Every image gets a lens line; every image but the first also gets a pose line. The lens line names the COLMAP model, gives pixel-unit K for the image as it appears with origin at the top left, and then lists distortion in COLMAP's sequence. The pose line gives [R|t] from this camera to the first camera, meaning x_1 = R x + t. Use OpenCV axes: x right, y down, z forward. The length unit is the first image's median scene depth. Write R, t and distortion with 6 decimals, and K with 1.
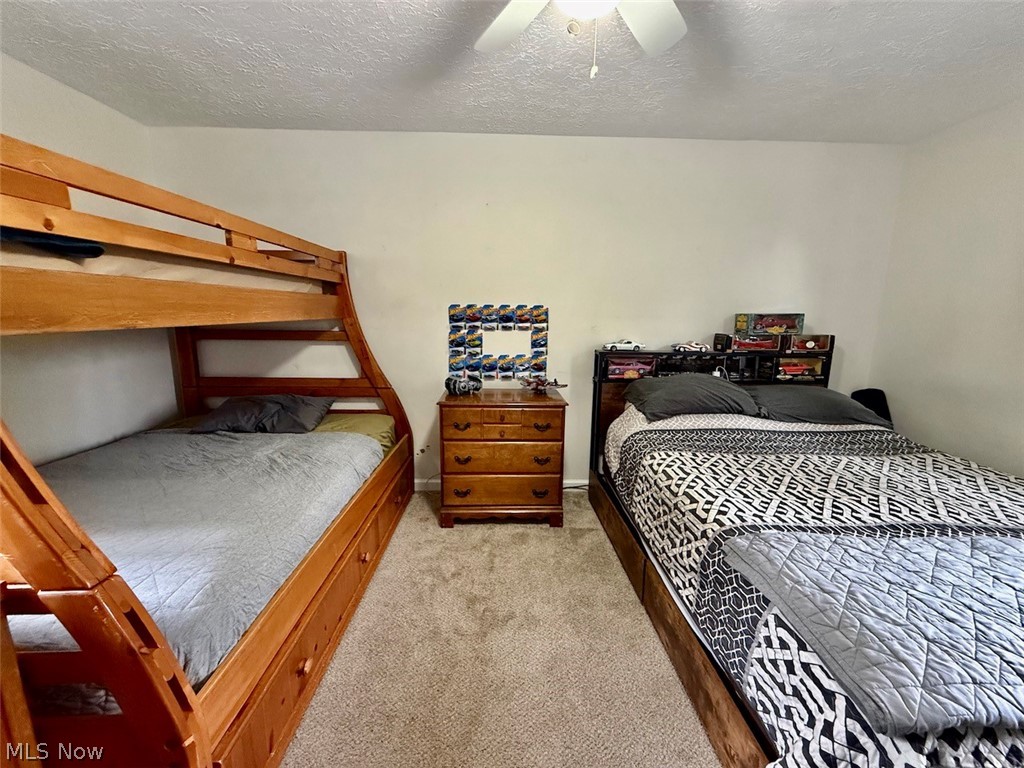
lens RADIAL K [[410.4, 0, 513.1], [0, 410.4, 385.1], [0, 0, 1]] dist [-0.000278, 0.000034]
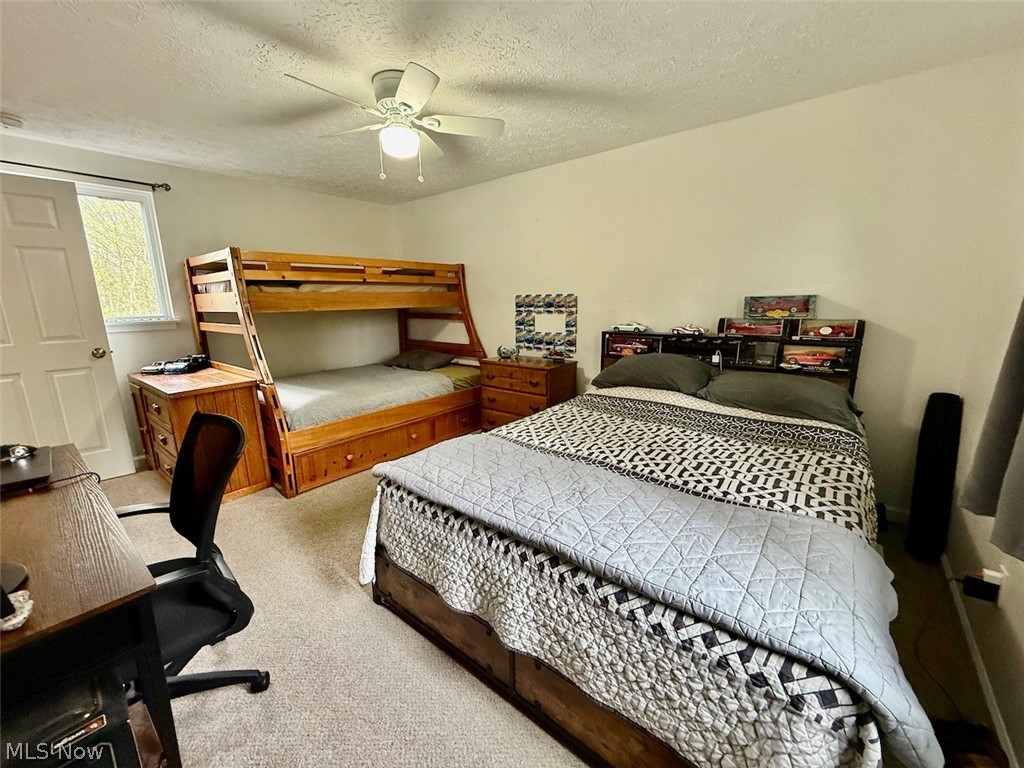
lens RADIAL K [[410.4, 0, 511.5], [0, 410.4, 386.4], [0, 0, 1]] dist [-0.000278, 0.000034]
pose [[0.757419, 0.115733, -0.642590, 0.772403], [-0.092512, 0.993259, 0.069845, 0.018208], [0.646342, 0.006545, 0.763020, -0.086231]]
